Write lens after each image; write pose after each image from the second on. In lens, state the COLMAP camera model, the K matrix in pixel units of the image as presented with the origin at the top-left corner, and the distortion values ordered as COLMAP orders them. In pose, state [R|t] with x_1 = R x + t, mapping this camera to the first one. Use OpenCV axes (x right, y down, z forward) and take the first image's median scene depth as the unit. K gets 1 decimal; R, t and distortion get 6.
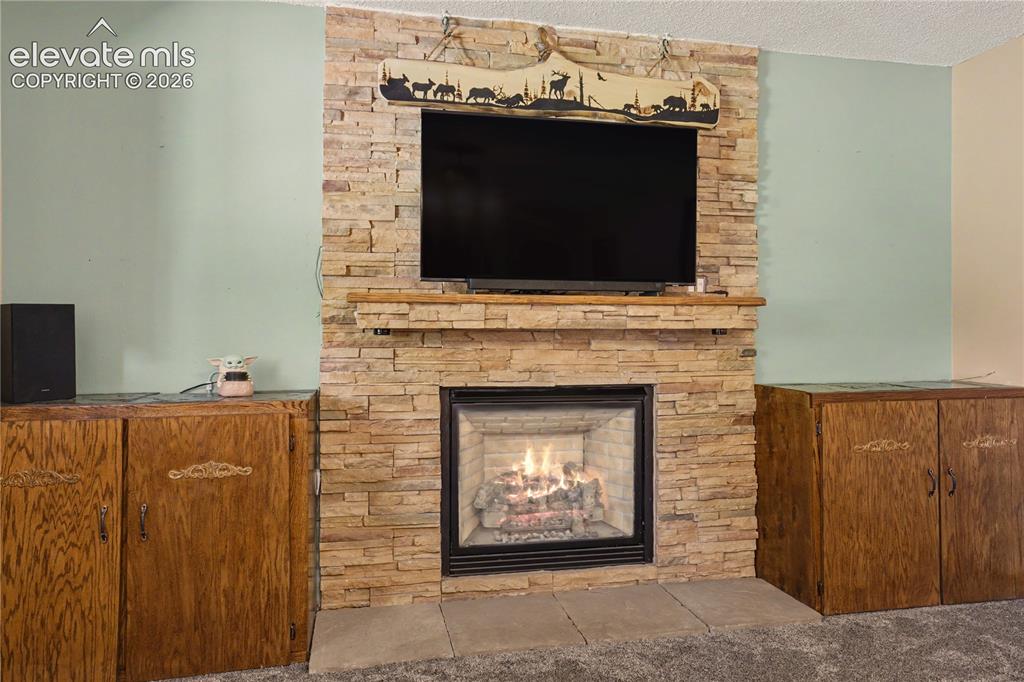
lens RADIAL K [[694.4, 0, 512.1], [0, 694.4, 323.7], [0, 0, 1]] dist [0.008709, 0.004555]
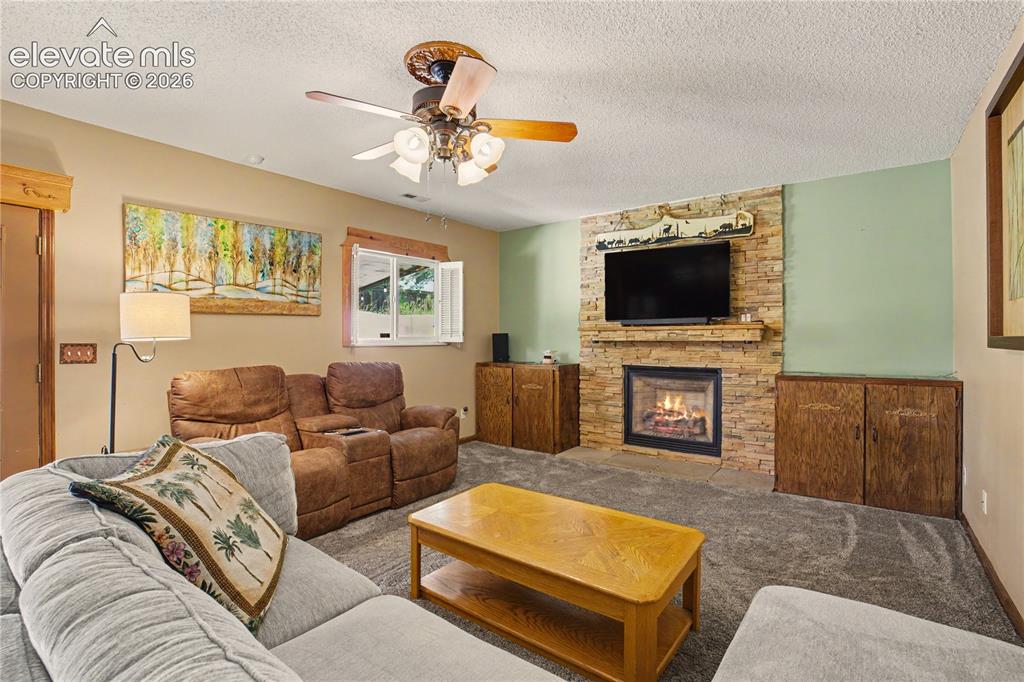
lens RADIAL K [[522.9, 0, 512.0], [0, 522.9, 341.0], [0, 0, 1]] dist [-0.002689, -0.000438]
pose [[0.641349, 0.002407, -0.767246, 1.028930], [0.010344, 0.999877, 0.011784, -0.016391], [0.767180, -0.015495, 0.641245, -0.447988]]
